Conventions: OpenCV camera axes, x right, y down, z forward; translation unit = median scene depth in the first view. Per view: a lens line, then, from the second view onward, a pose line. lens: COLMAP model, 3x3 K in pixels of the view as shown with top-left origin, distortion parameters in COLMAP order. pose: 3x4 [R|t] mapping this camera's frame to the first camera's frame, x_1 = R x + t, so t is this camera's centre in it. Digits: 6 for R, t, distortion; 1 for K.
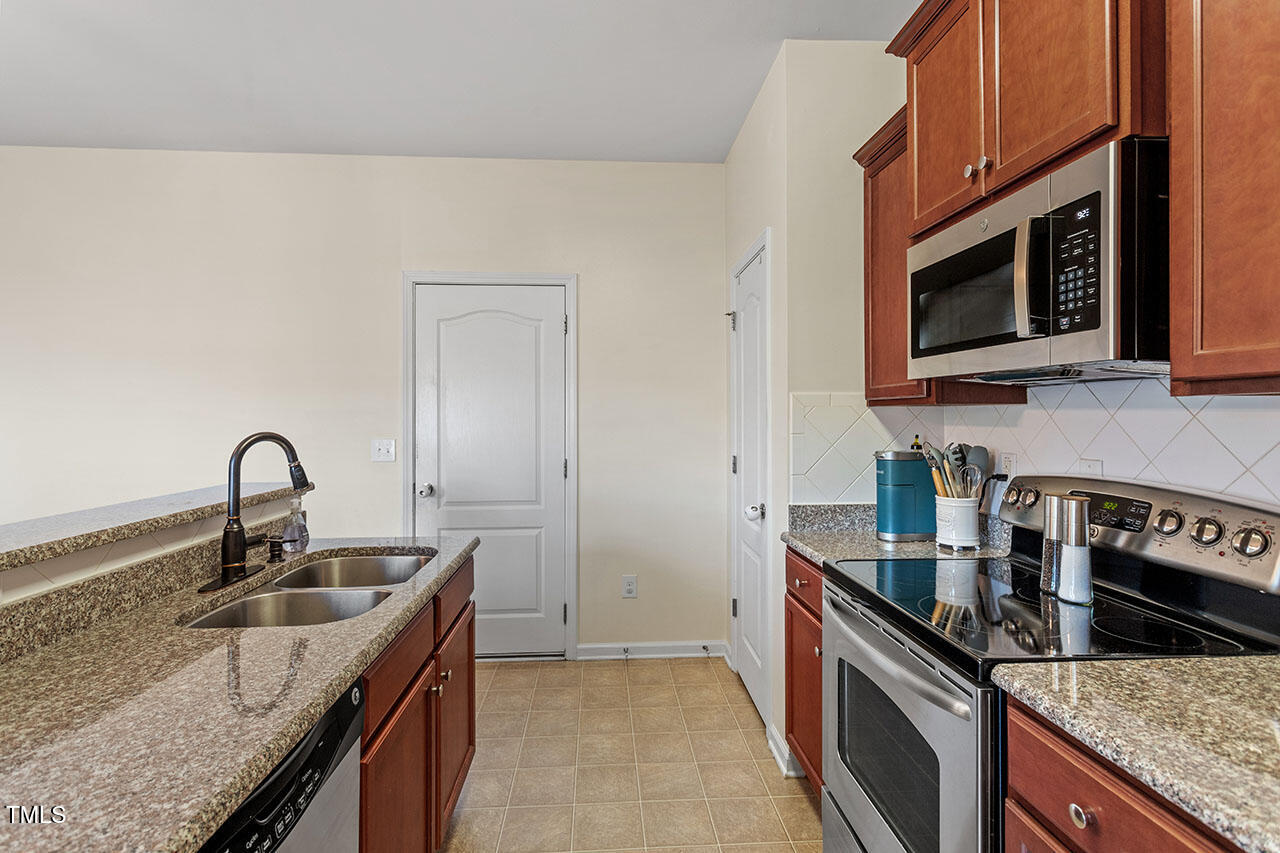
lens RADIAL K [[609.9, 0, 634.5], [0, 609.9, 413.6], [0, 0, 1]] dist [0.004886, 0.000042]
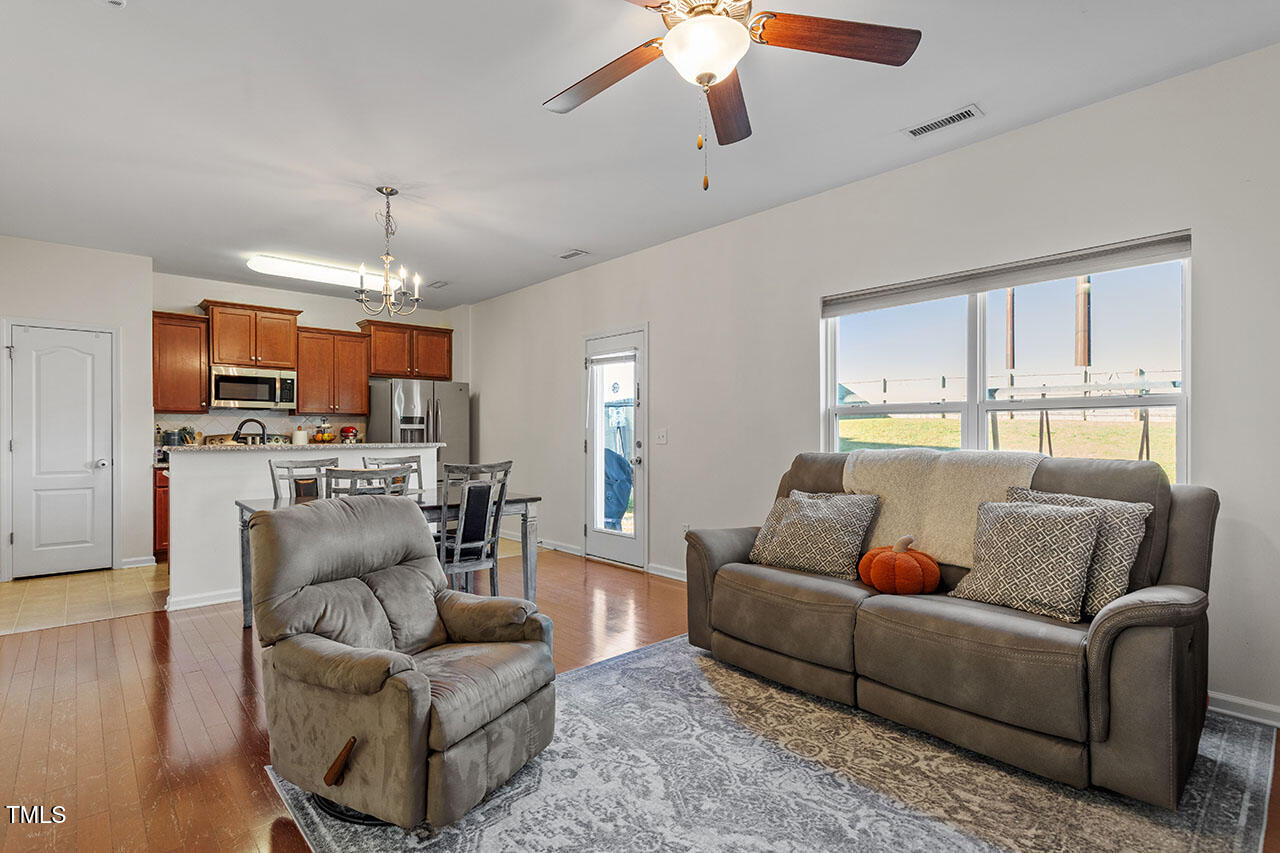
lens RADIAL K [[613.3, 0, 635.2], [0, 613.3, 437.8], [0, 0, 1]] dist [0.001400, 0.000350]
pose [[-0.627133, -0.004574, 0.778899, -4.020612], [-0.000361, 0.999984, 0.005582, 0.108122], [-0.778912, 0.003220, -0.627125, 1.488093]]
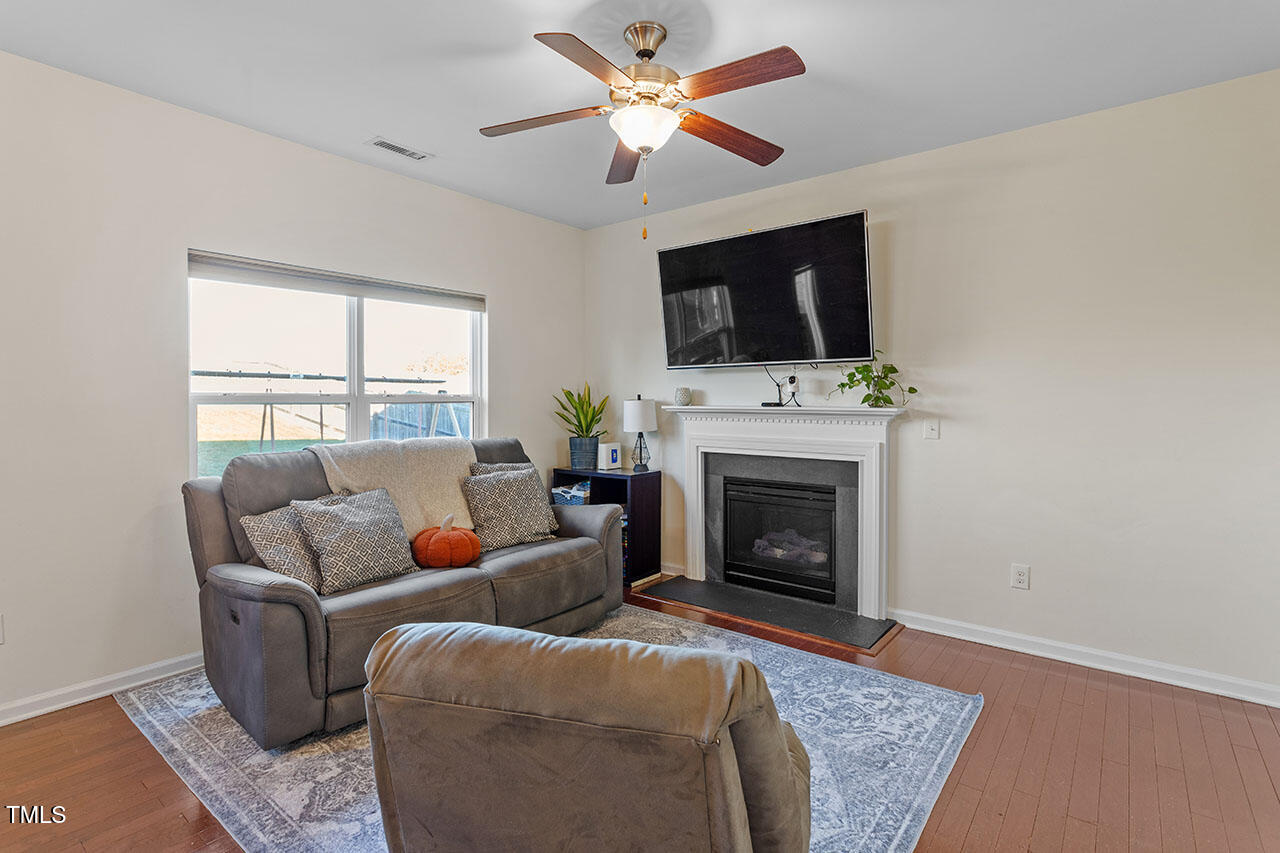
lens RADIAL K [[613.1, 0, 636.9], [0, 613.1, 409.9], [0, 0, 1]] dist [-0.001876, -0.000107]
pose [[-0.669442, 0.014898, -0.742715, -2.077042], [0.004992, 0.999867, 0.015557, 0.020704], [0.742848, 0.006707, -0.669427, 1.602229]]
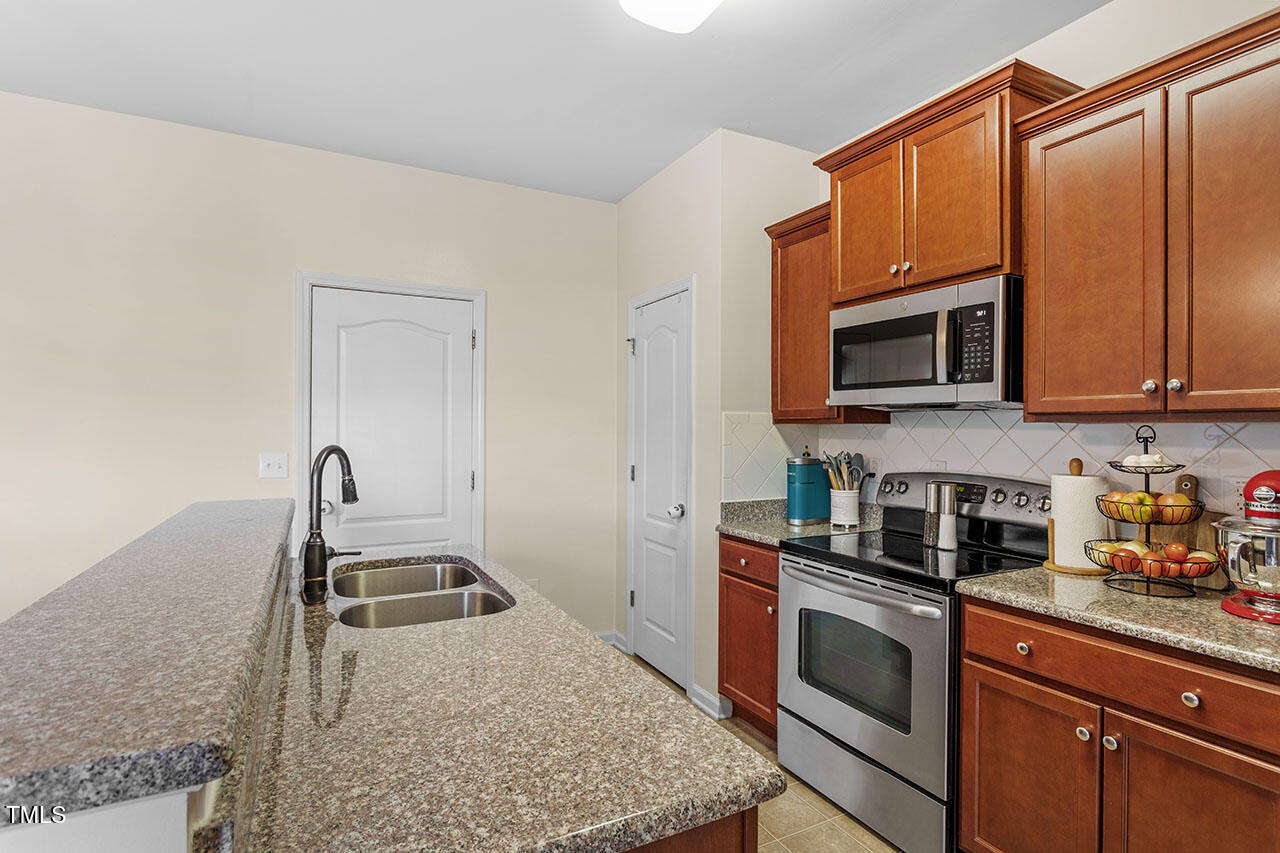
lens RADIAL K [[629.3, 0, 631.9], [0, 629.3, 427.3], [0, 0, 1]] dist [-0.004592, 0.000518]
pose [[0.914015, 0.007469, 0.405612, -0.618683], [-0.008441, 0.999964, 0.000609, -0.003890], [-0.405593, -0.003981, 0.914045, -0.140895]]
